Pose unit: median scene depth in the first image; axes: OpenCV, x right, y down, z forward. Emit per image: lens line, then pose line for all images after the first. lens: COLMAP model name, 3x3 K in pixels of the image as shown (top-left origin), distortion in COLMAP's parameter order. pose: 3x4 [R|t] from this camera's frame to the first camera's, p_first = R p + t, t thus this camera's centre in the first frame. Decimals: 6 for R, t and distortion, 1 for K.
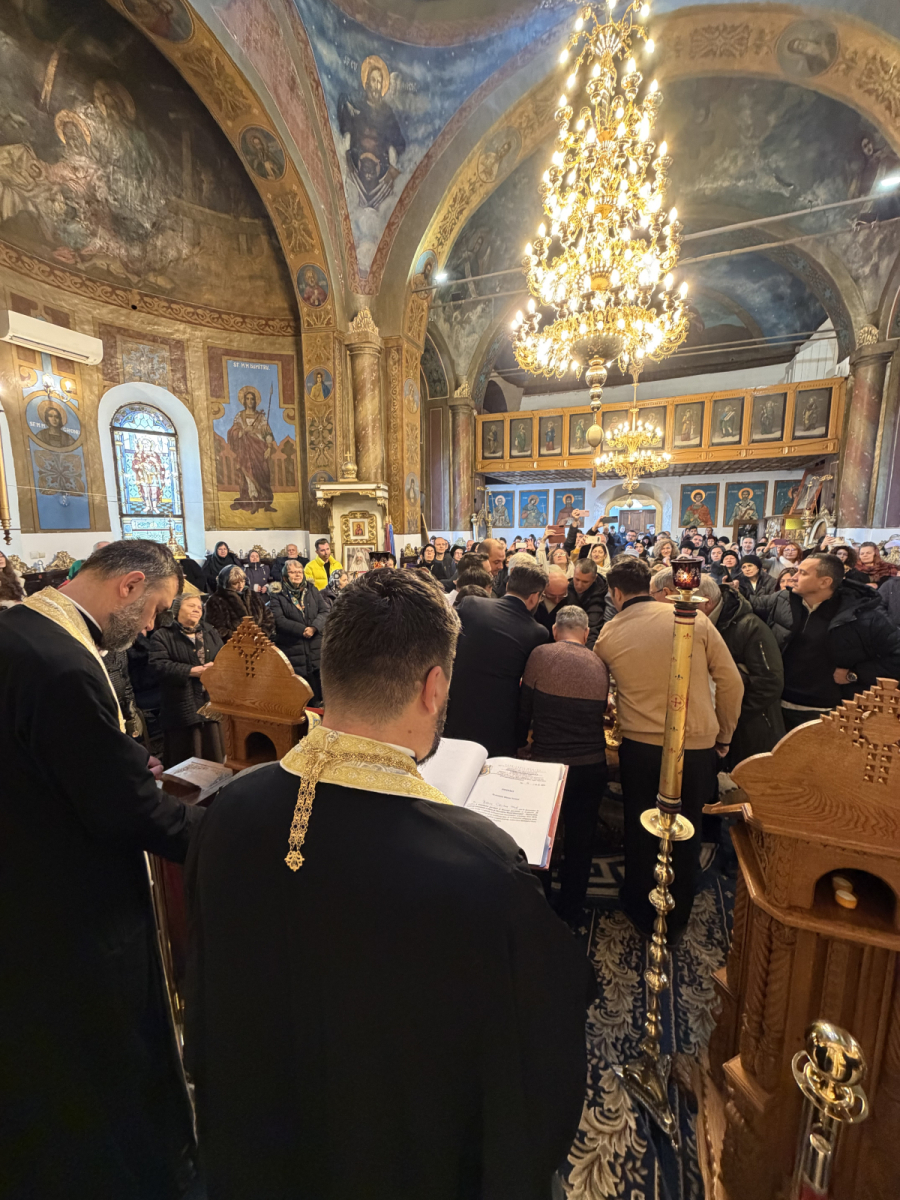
lens RADIAL K [[478.5, 0, 451.2], [0, 478.5, 596.1], [0, 0, 1]] dist [0.000519, -0.000104]
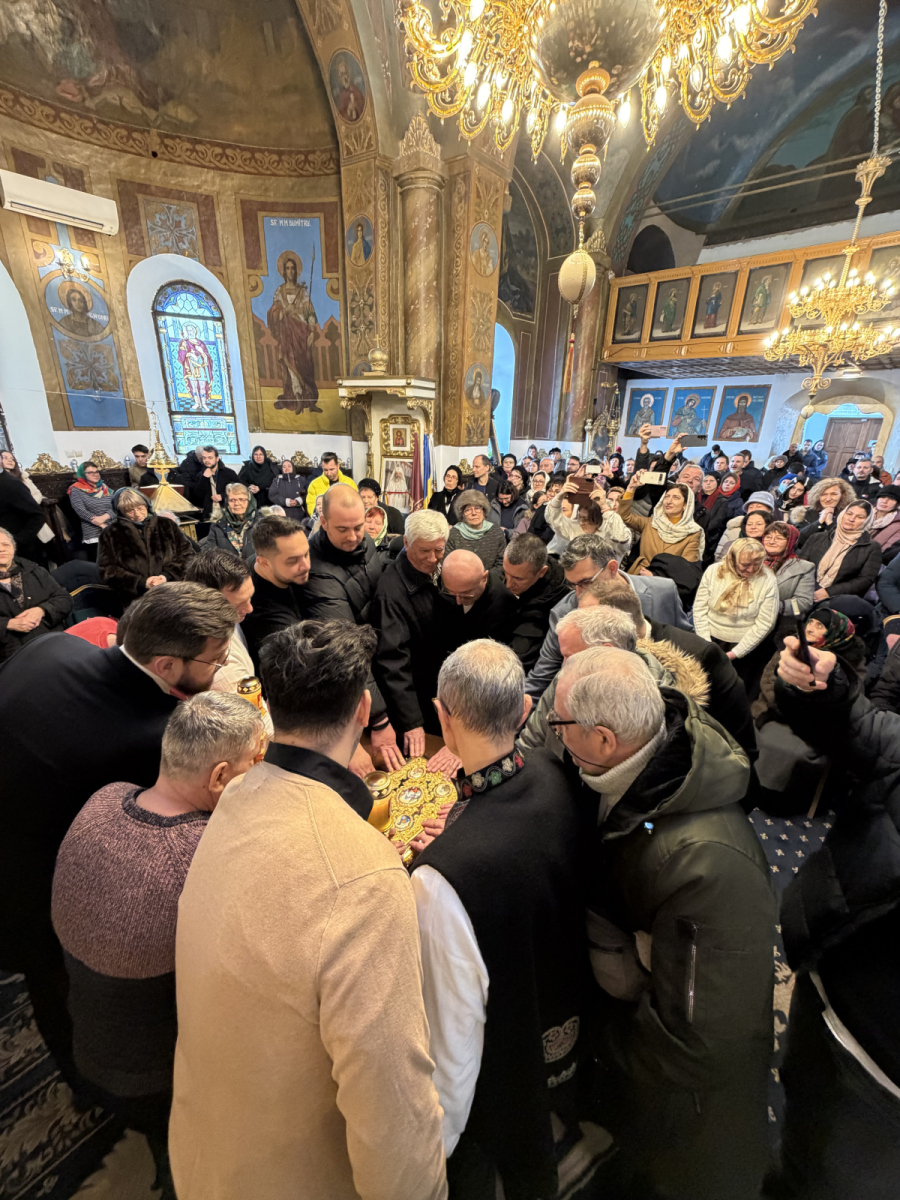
lens RADIAL K [[478.5, 0, 451.2], [0, 478.5, 596.1], [0, 0, 1]] dist [0.000519, -0.000104]
pose [[0.938927, 0.146585, -0.311333, 0.191951], [-0.081704, 0.973827, 0.212100, -0.059921], [0.334275, -0.173709, 0.926329, 0.235384]]
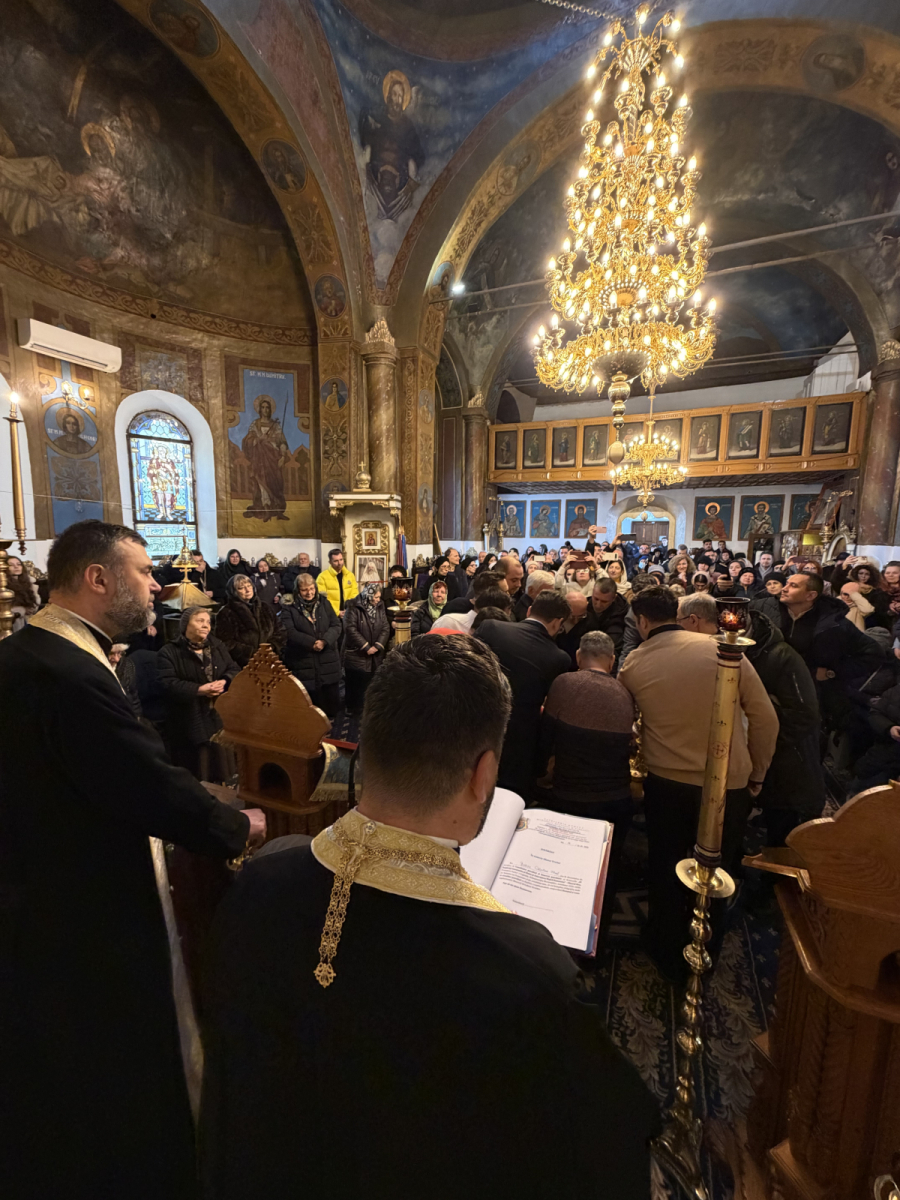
lens RADIAL K [[478.5, 0, 451.2], [0, 478.5, 596.1], [0, 0, 1]] dist [0.000519, -0.000104]
pose [[0.999720, 0.017540, -0.015871, -0.008744], [-0.017751, 0.999754, -0.013280, -0.011340], [0.015634, 0.013558, 0.999786, 0.009803]]
